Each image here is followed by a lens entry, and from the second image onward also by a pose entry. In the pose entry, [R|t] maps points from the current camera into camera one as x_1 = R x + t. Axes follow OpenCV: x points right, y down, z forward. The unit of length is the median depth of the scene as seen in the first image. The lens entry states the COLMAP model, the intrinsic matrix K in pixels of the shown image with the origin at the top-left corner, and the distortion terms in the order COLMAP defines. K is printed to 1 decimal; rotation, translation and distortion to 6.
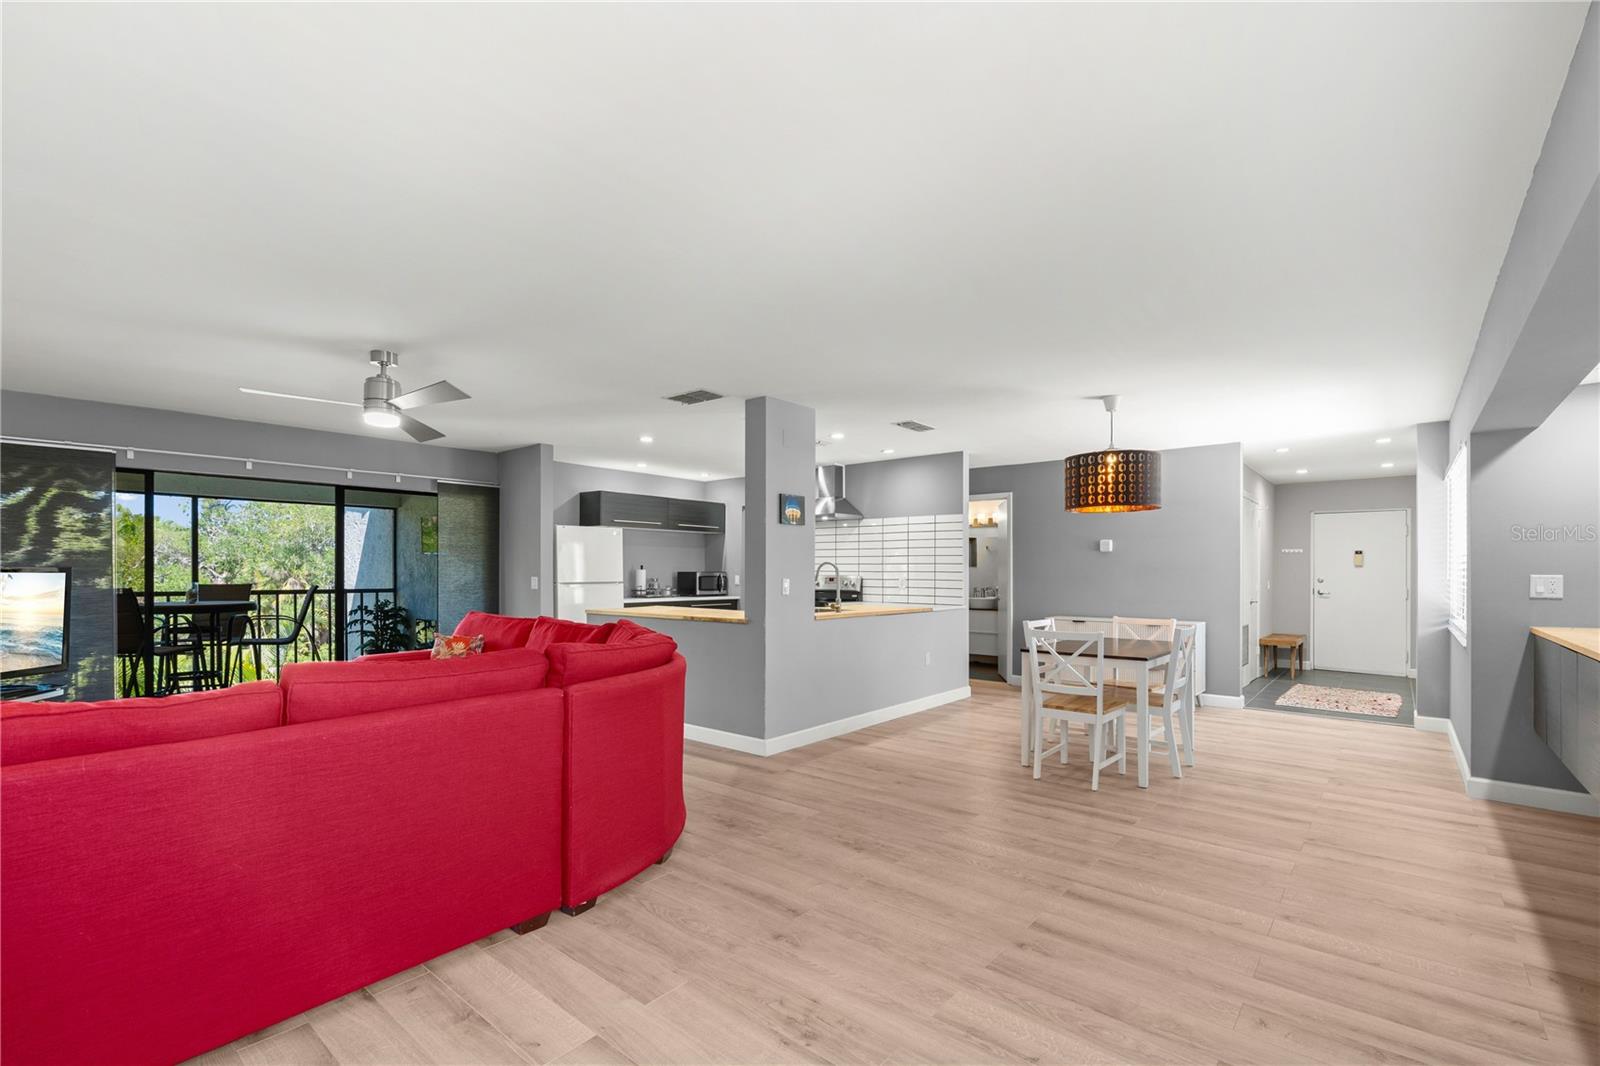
lens RADIAL K [[710.8, 0, 800.9], [0, 710.8, 579.3], [0, 0, 1]] dist [-0.004528, -0.000468]
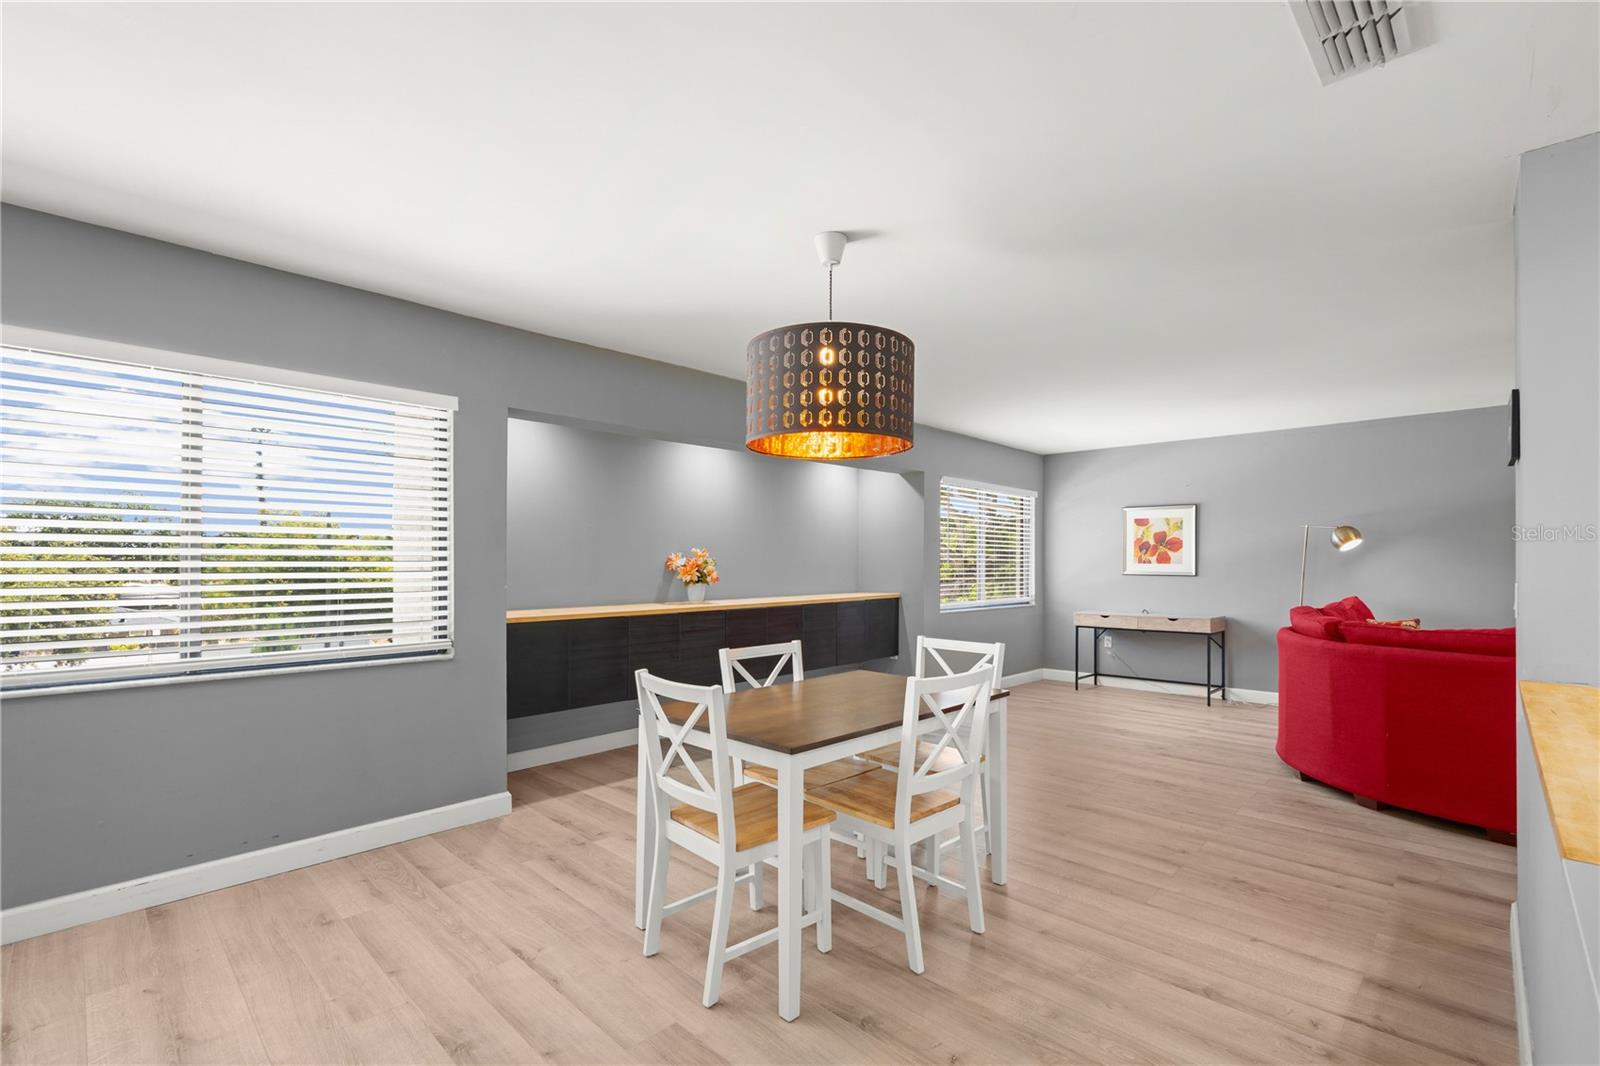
lens RADIAL K [[710.8, 0, 800.7], [0, 710.8, 547.1], [0, 0, 1]] dist [-0.004528, -0.000468]
pose [[-0.997535, -0.002582, 0.070120, 0.265044], [-0.003597, 0.999891, -0.014351, -0.009724], [-0.070076, -0.014568, -0.997435, 0.967121]]
